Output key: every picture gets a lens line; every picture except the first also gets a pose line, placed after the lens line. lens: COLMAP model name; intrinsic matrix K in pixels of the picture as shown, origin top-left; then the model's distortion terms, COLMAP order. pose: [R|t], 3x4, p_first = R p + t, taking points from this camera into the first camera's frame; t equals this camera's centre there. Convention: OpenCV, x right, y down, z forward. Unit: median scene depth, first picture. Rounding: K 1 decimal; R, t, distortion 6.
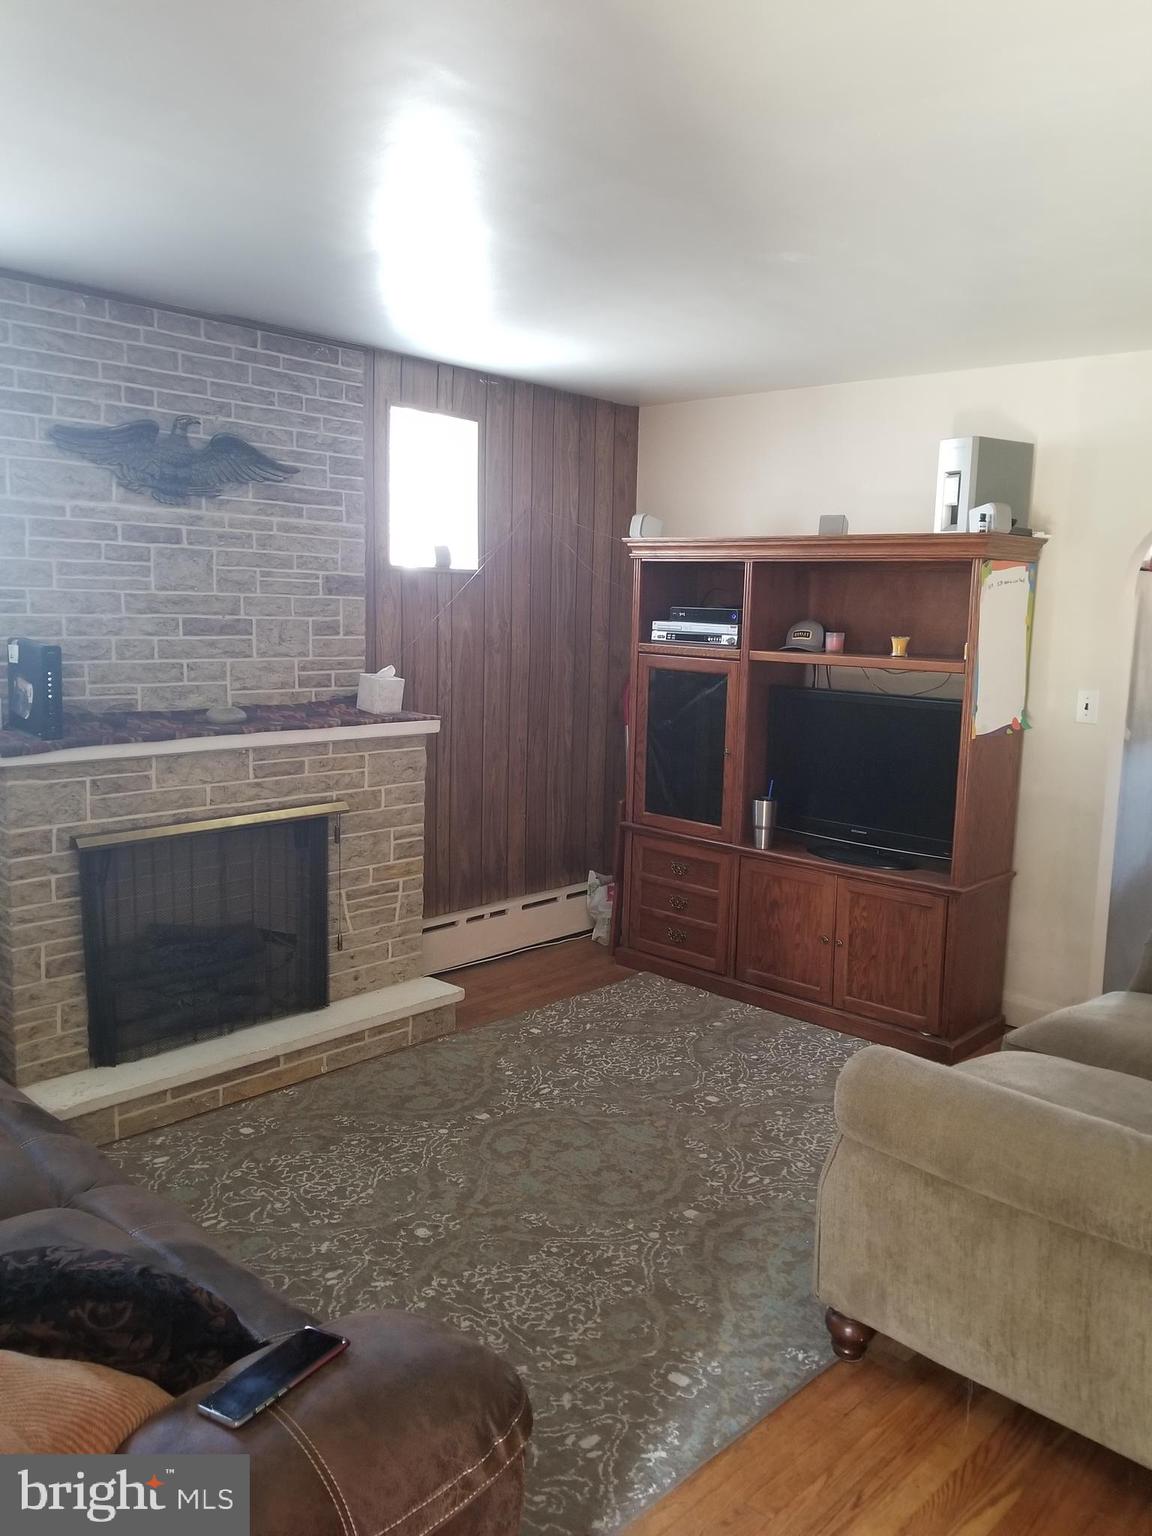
lens RADIAL K [[1272.0, 0, 576.0], [0, 1272.0, 768.0], [0, 0, 1]] dist [0.029708, -0.008033]
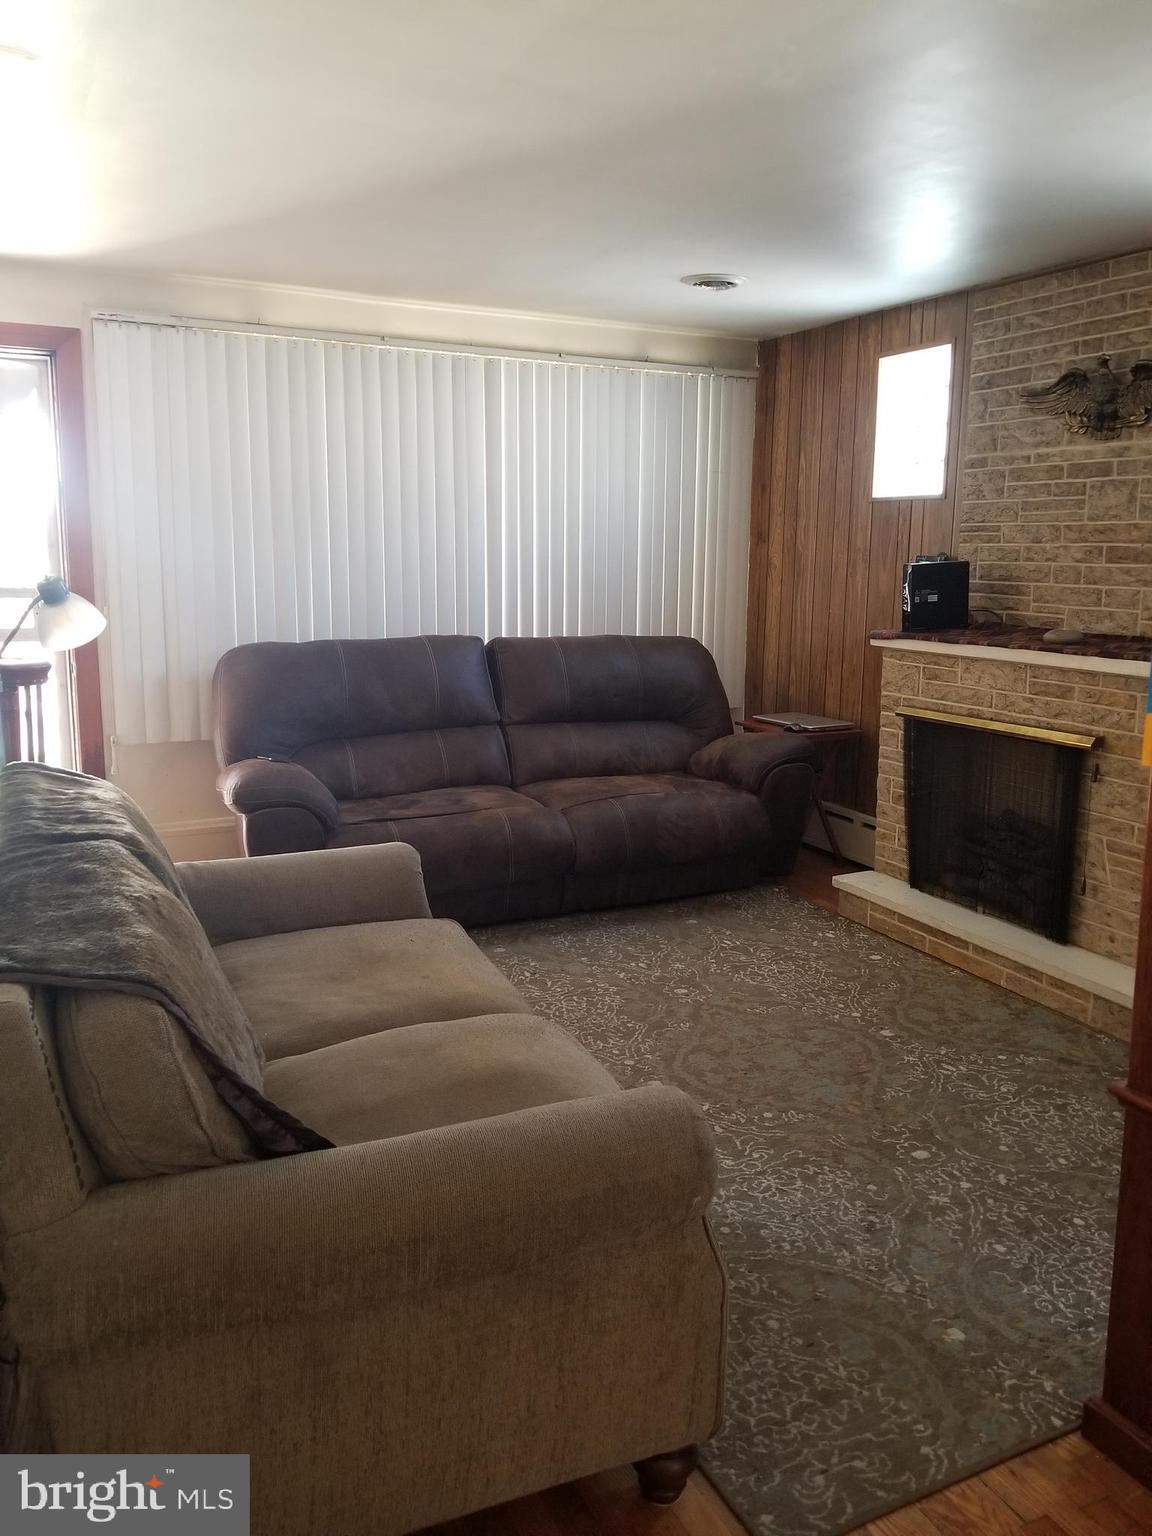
lens RADIAL K [[1215.4, 0, 576.0], [0, 1215.4, 768.0], [0, 0, 1]] dist [-0.009247, -0.006735]
pose [[-0.400385, 0.133531, -0.906566, 0.838084], [-0.141659, 0.968413, 0.205205, -0.087259], [0.905331, 0.210584, -0.368822, 1.055855]]
